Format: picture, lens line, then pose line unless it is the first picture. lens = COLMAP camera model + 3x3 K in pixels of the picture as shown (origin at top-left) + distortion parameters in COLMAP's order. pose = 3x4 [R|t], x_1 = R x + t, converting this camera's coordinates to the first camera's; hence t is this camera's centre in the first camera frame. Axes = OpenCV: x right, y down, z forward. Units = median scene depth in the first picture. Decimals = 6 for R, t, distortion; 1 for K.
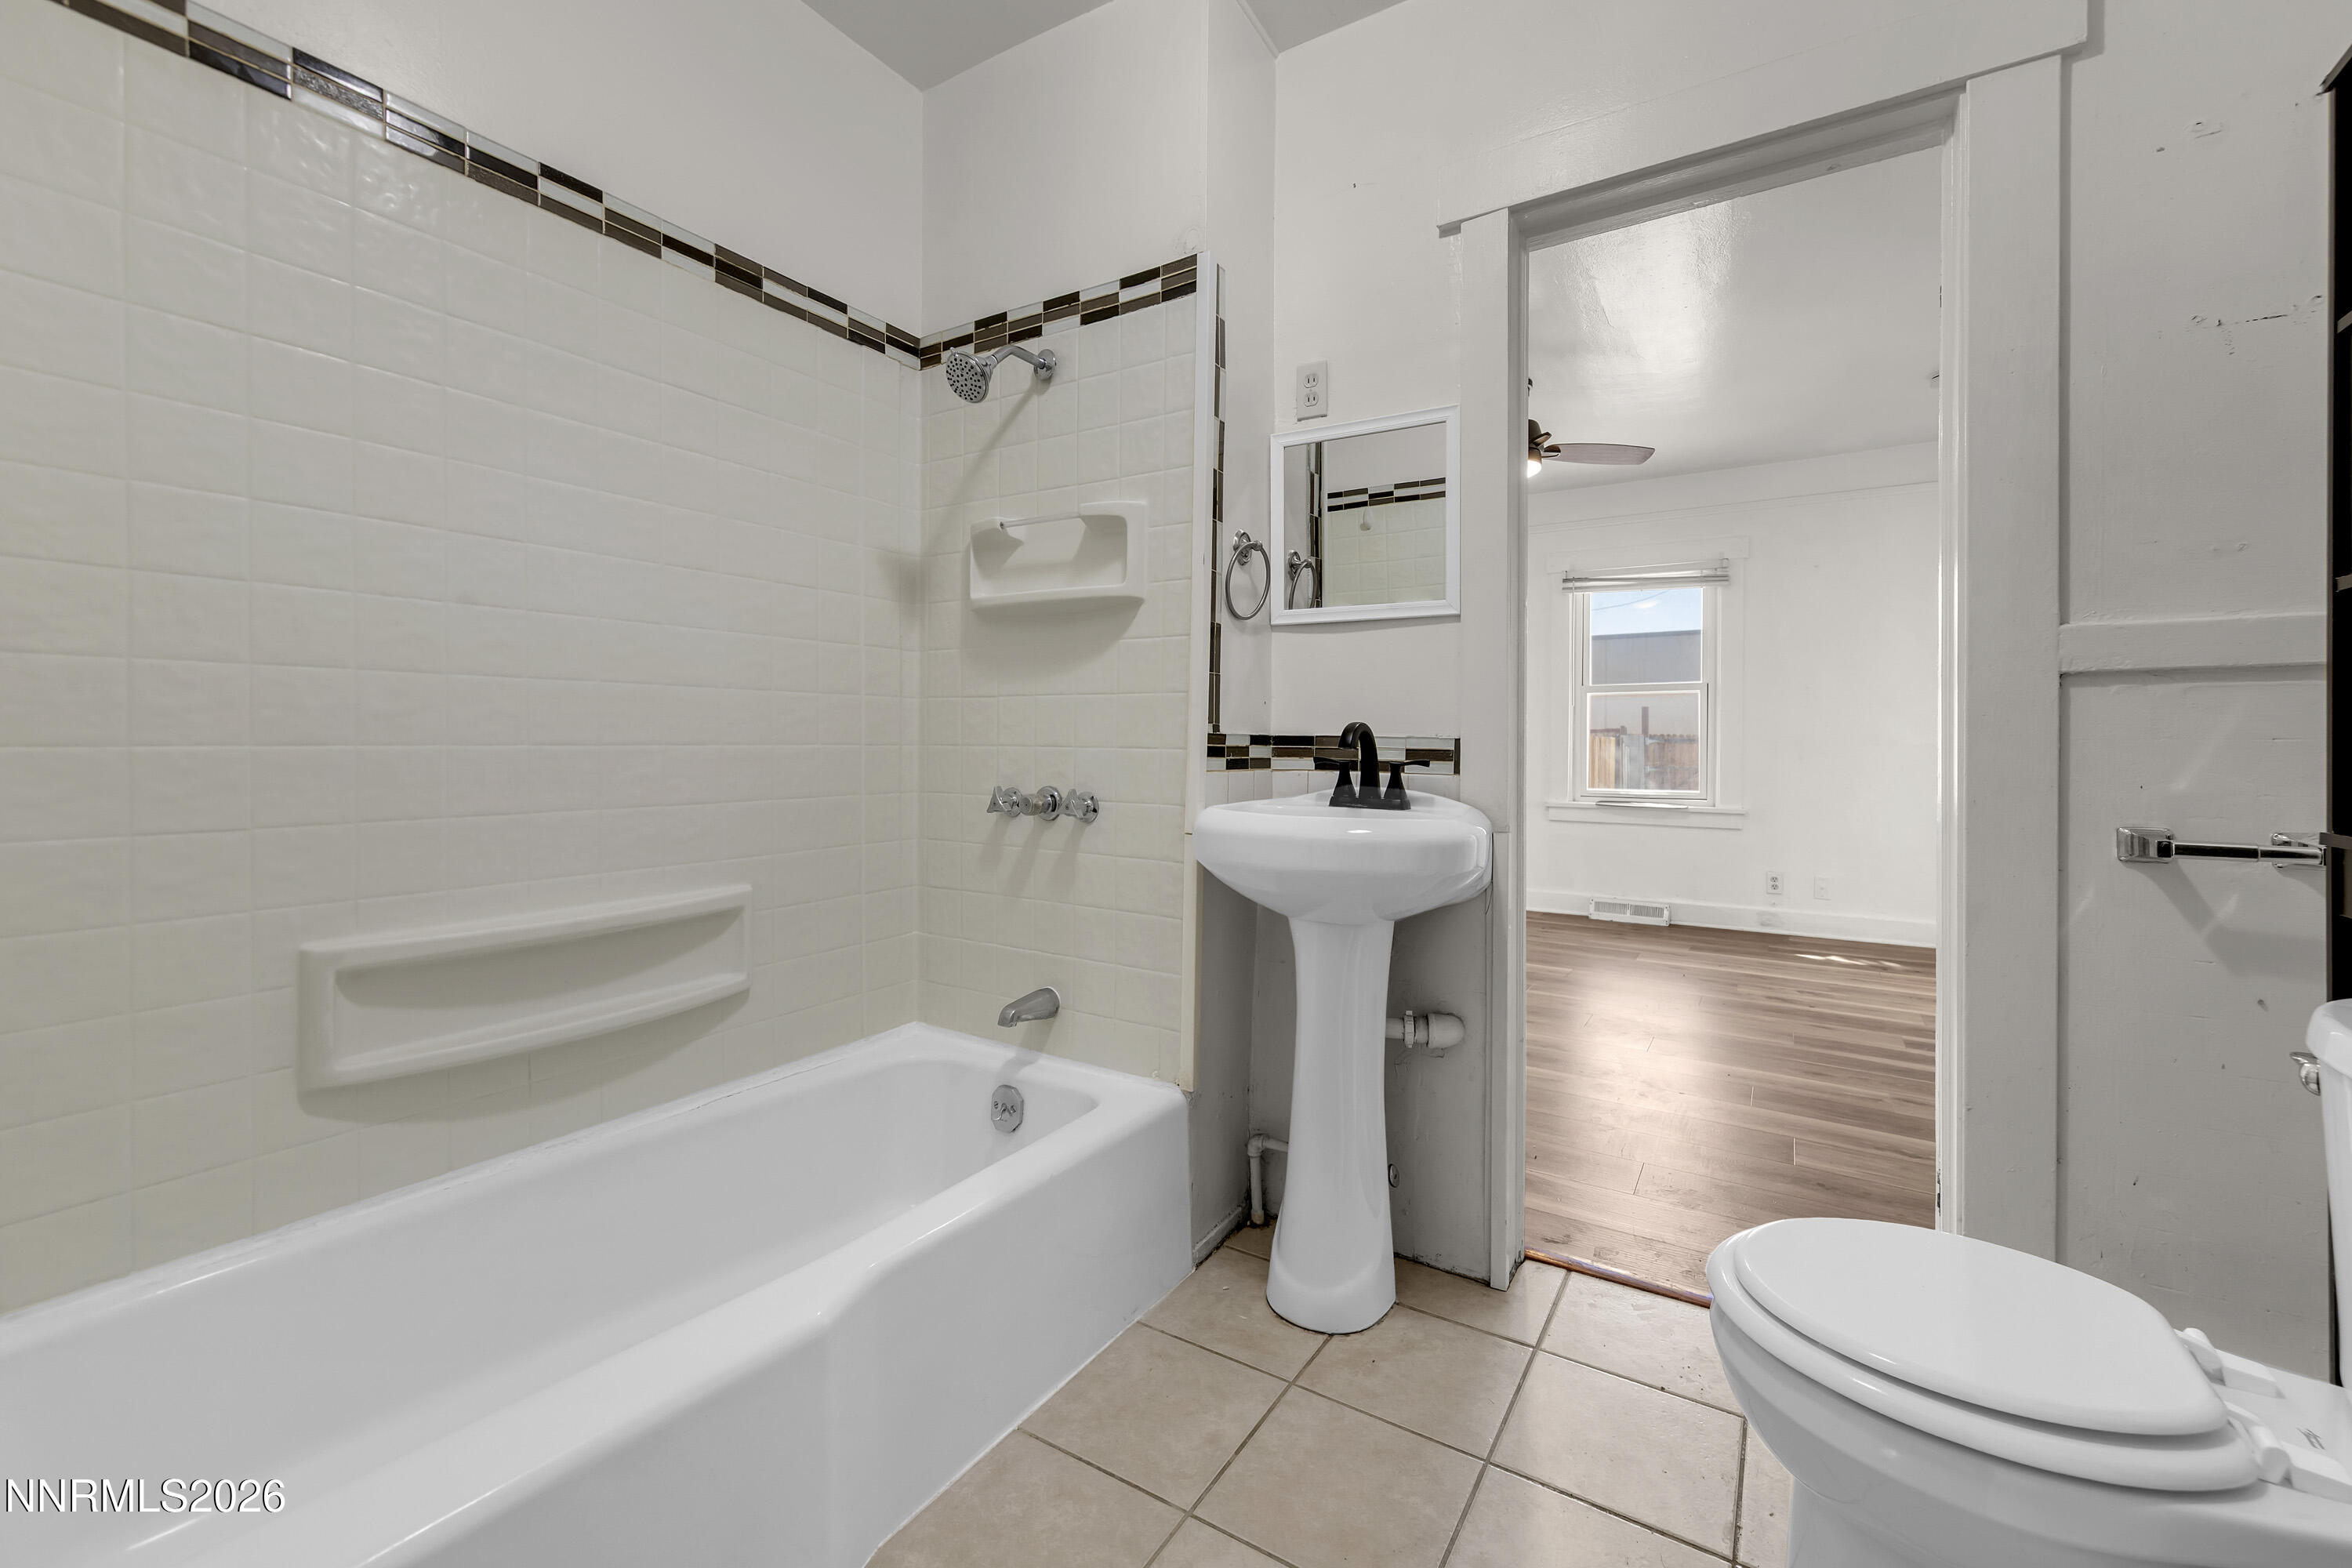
lens RADIAL K [[952.7, 0, 1189.6], [0, 952.7, 739.4], [0, 0, 1]] dist [0.000952, 0.000058]
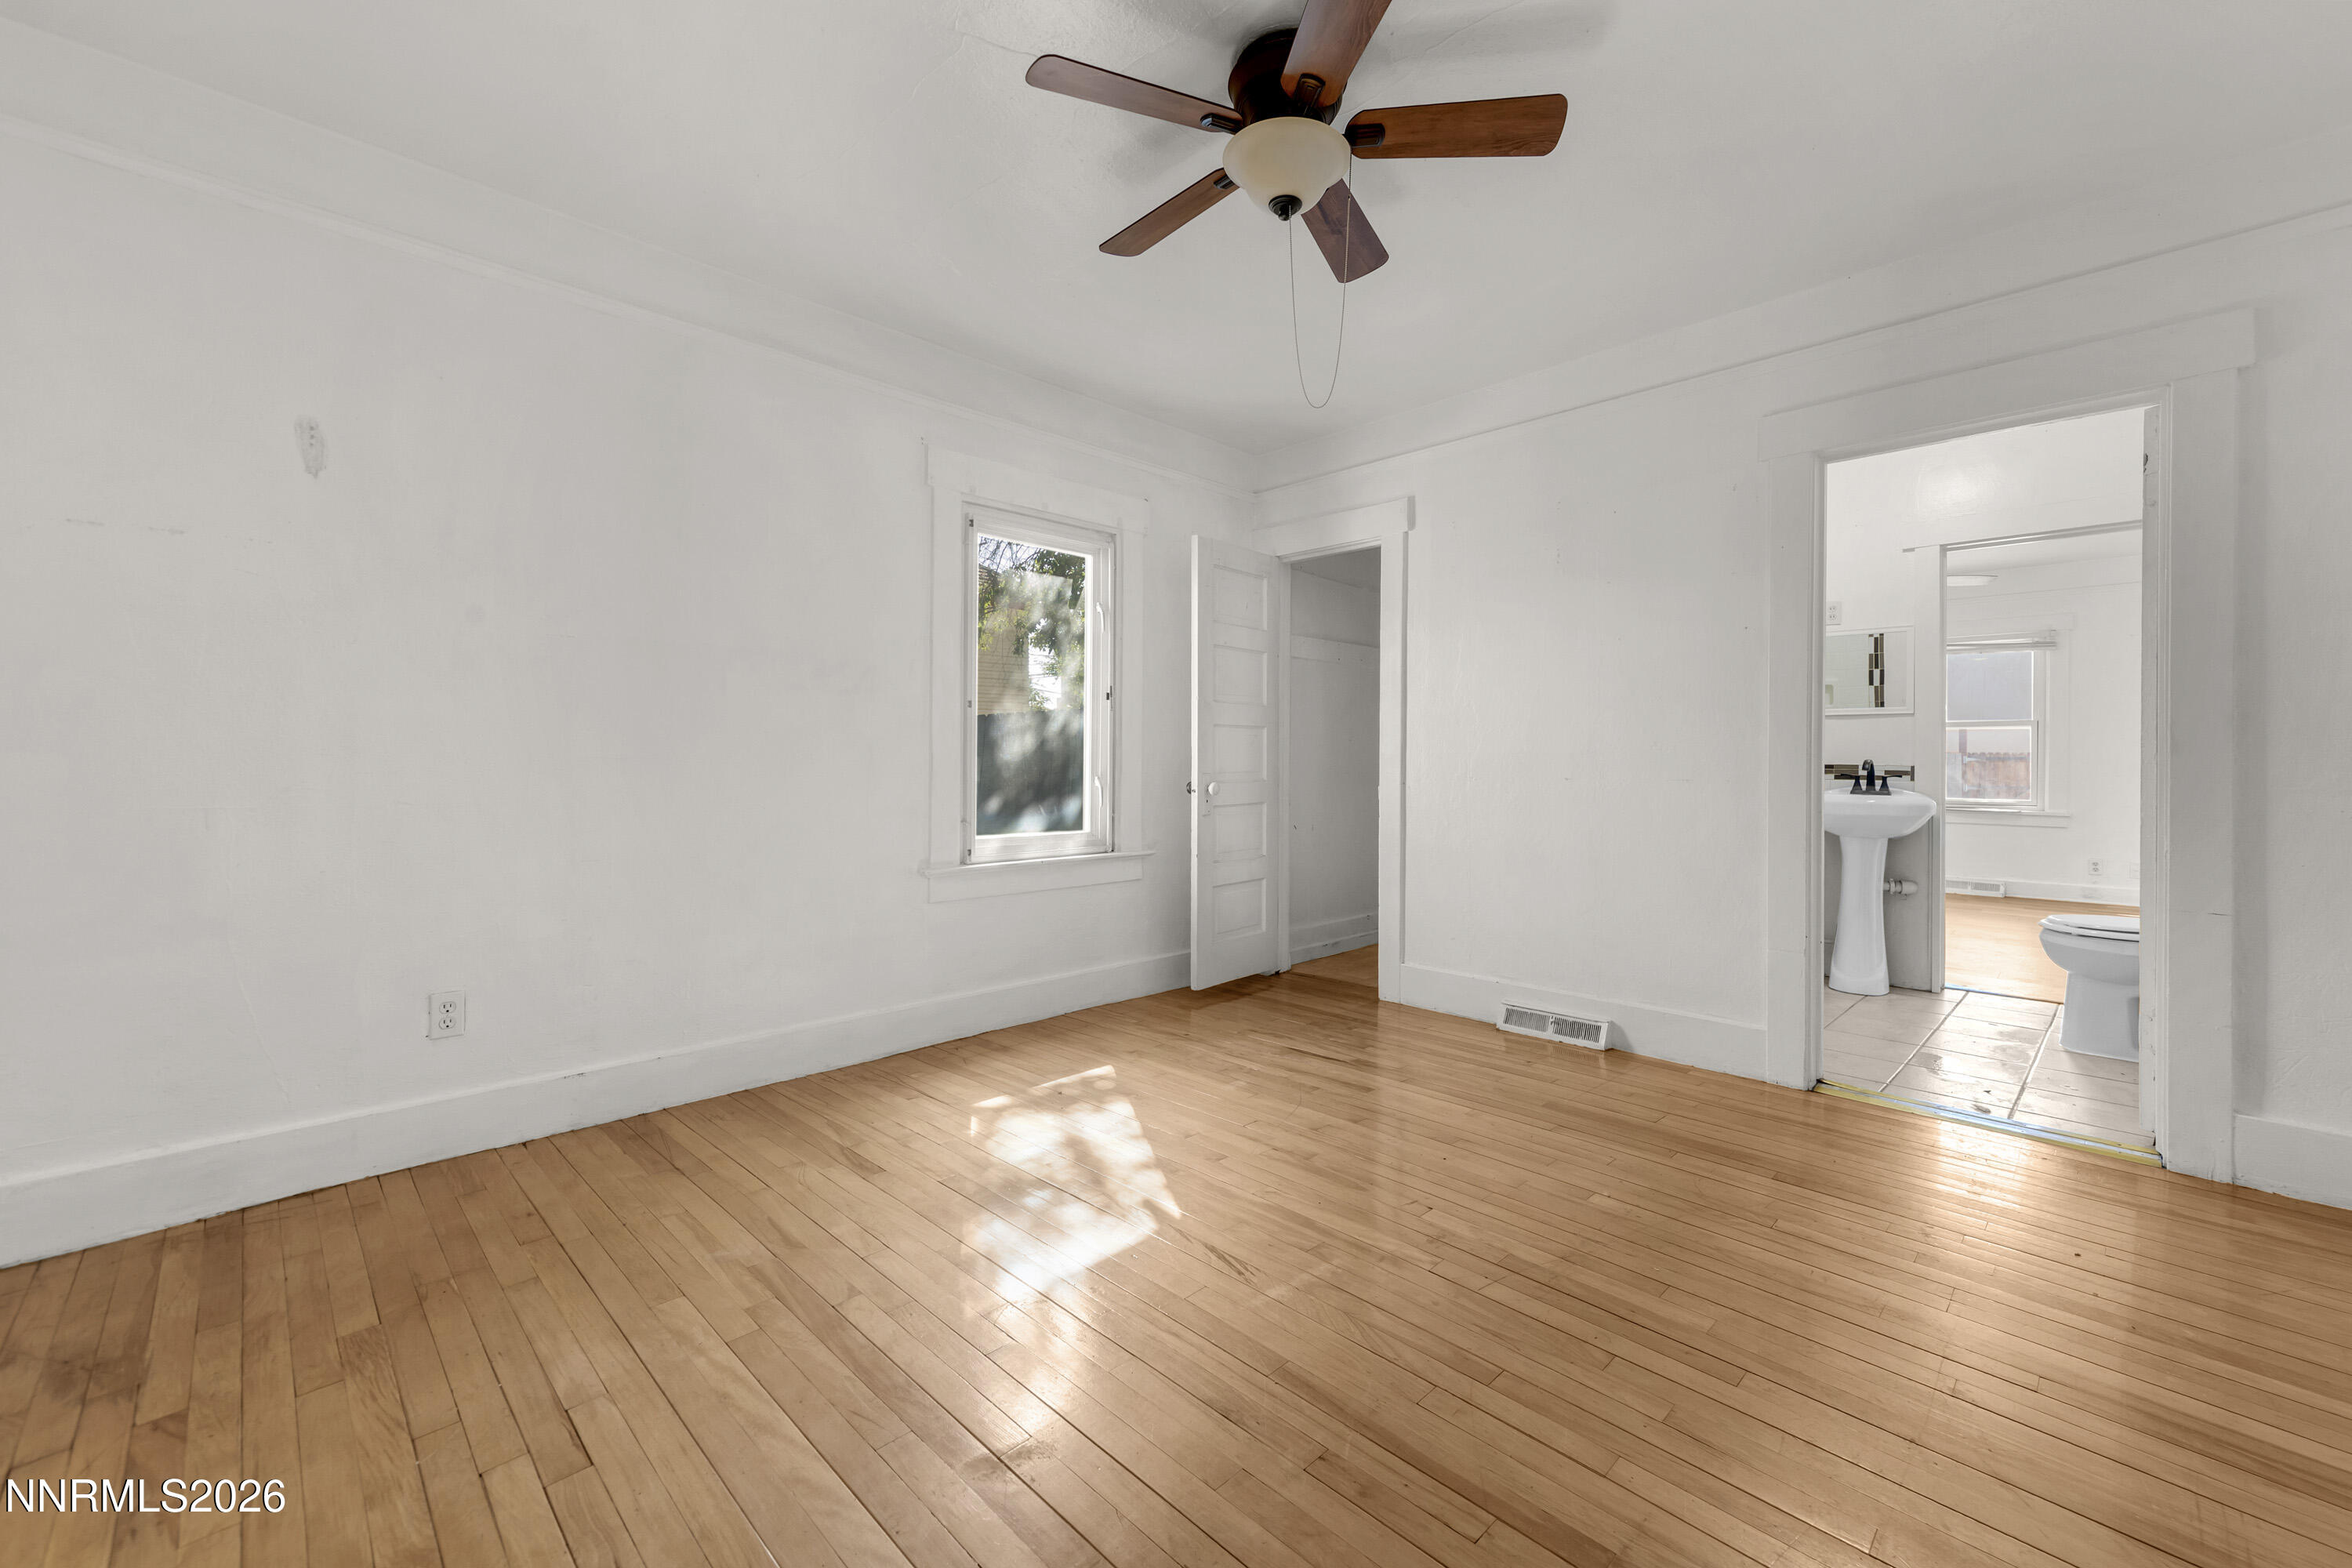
lens RADIAL K [[940.2, 0, 1204.4], [0, 940.2, 767.9], [0, 0, 1]] dist [0.001278, 0.000057]
pose [[0.974386, -0.006014, -0.224803, -0.458045], [0.007637, 0.999951, 0.006349, -0.012076], [0.224753, -0.007903, 0.974384, -0.843087]]
